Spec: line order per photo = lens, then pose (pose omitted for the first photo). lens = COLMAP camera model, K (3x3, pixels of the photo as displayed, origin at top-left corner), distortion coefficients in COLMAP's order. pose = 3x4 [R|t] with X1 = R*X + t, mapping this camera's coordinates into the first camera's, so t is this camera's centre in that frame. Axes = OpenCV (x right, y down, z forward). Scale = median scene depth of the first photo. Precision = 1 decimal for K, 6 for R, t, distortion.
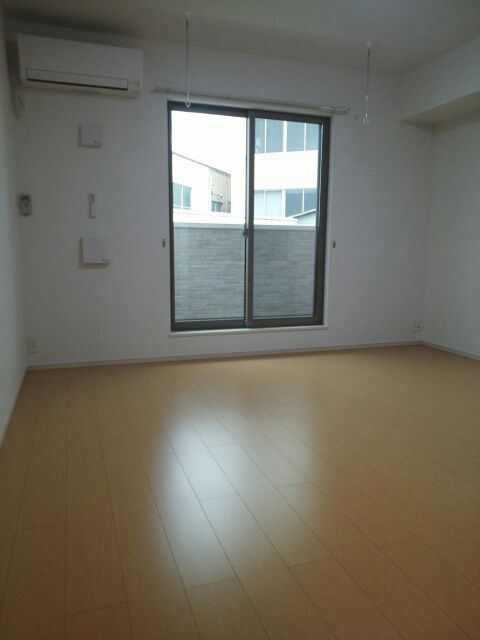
lens RADIAL K [[505.6, 0, 240.0], [0, 505.6, 320.0], [0, 0, 1]] dist [0.031888, -0.011129]
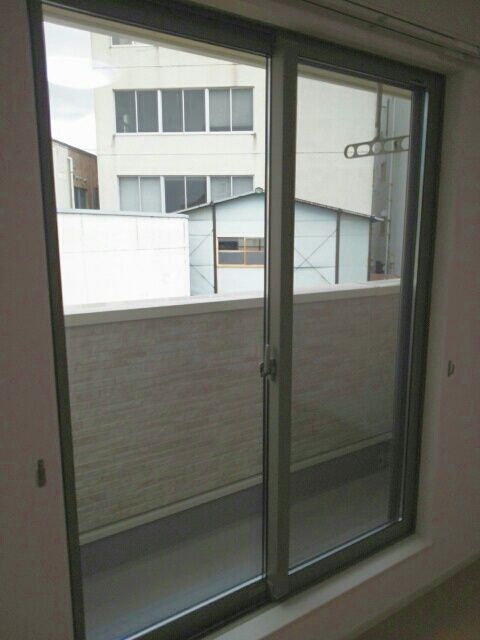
lens RADIAL K [[505.6, 0, 240.0], [0, 505.6, 320.0], [0, 0, 1]] dist [0.031888, -0.011129]
pose [[0.965567, -0.057439, 0.253735, -0.020198], [0.048258, 0.997940, 0.042268, -0.044843], [-0.255640, -0.028568, 0.966350, 0.127885]]
